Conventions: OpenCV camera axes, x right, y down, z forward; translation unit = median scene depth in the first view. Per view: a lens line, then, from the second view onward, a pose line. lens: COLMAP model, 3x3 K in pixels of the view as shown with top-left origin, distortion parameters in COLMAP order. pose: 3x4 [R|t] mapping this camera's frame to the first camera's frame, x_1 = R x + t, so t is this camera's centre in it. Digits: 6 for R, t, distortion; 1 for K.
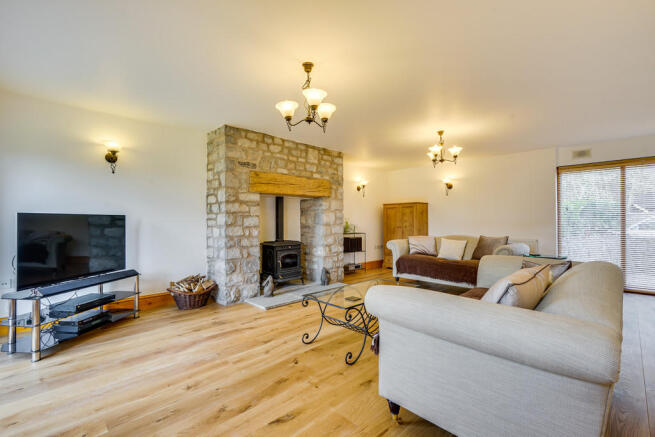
lens RADIAL K [[293.7, 0, 326.1], [0, 293.7, 220.1], [0, 0, 1]] dist [-0.002085, 0.000140]
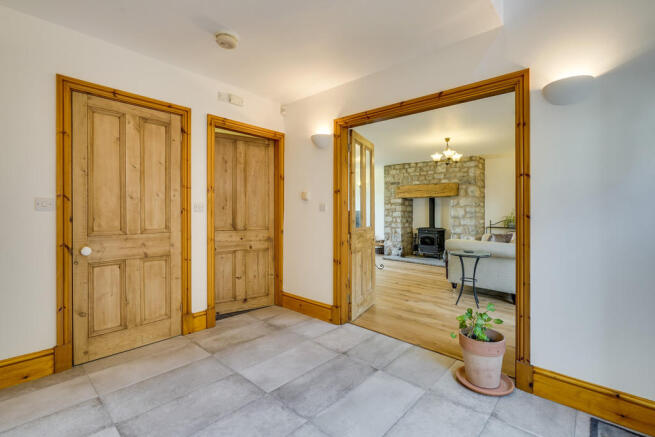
lens RADIAL K [[298.5, 0, 329.8], [0, 298.5, 201.7], [0, 0, 1]] dist [-0.000854, 0.000020]
pose [[0.065114, -0.032064, -0.997363, 1.518797], [-0.006683, 0.999447, -0.032567, -0.008580], [0.997855, 0.008786, 0.064864, 0.449138]]
